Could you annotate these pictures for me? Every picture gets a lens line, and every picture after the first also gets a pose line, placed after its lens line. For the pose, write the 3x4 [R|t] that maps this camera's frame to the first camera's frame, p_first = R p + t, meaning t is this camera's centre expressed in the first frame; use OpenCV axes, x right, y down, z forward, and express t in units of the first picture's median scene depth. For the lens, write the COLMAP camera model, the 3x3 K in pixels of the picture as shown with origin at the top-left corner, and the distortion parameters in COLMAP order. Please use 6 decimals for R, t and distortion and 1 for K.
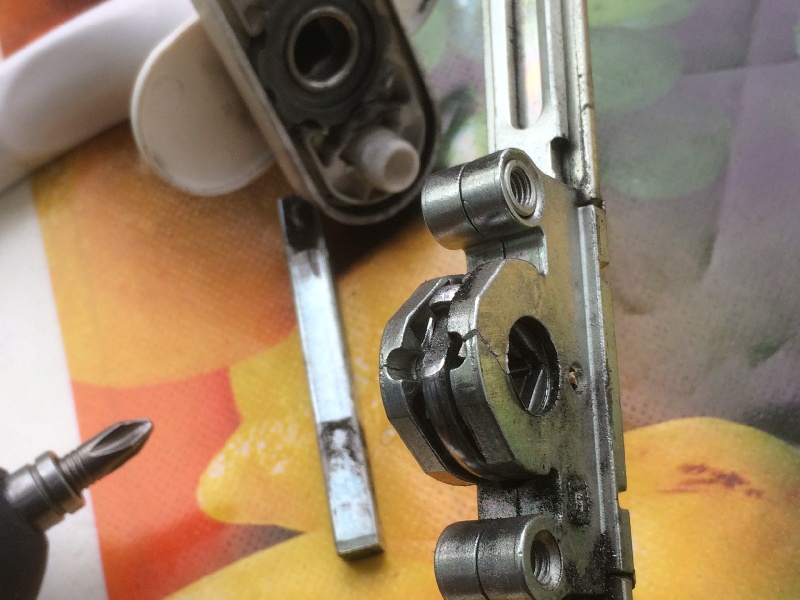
lens RADIAL K [[1164.3, 0, 400.9], [0, 1164.3, 299.0], [0, 0, 1]] dist [0.059612, 0.000000]
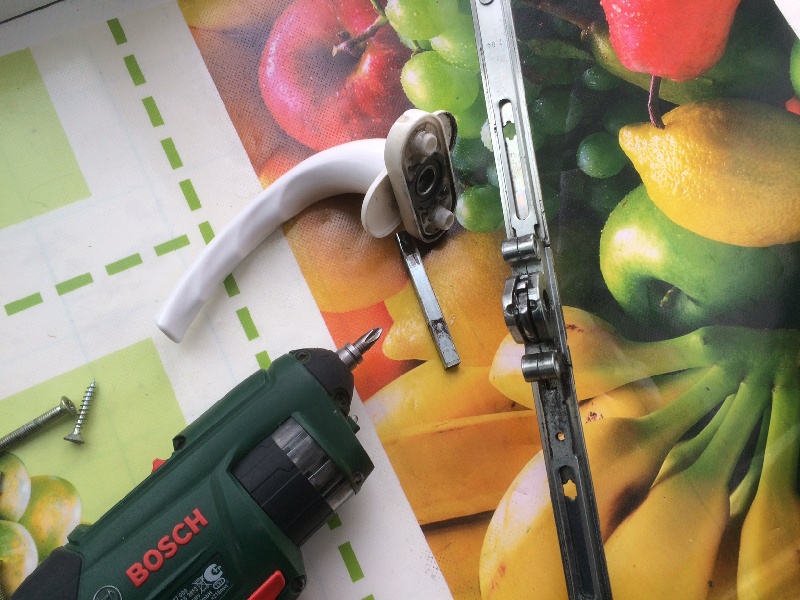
lens RADIAL K [[679.2, 0, 398.7], [0, 679.2, 300.7], [0, 0, 1]] dist [0.053078, -0.002780]
pose [[0.966208, -0.090248, 0.241447, -0.518440], [0.052261, 0.985838, 0.159350, -0.194817], [-0.252409, -0.141347, 0.957241, -0.484133]]
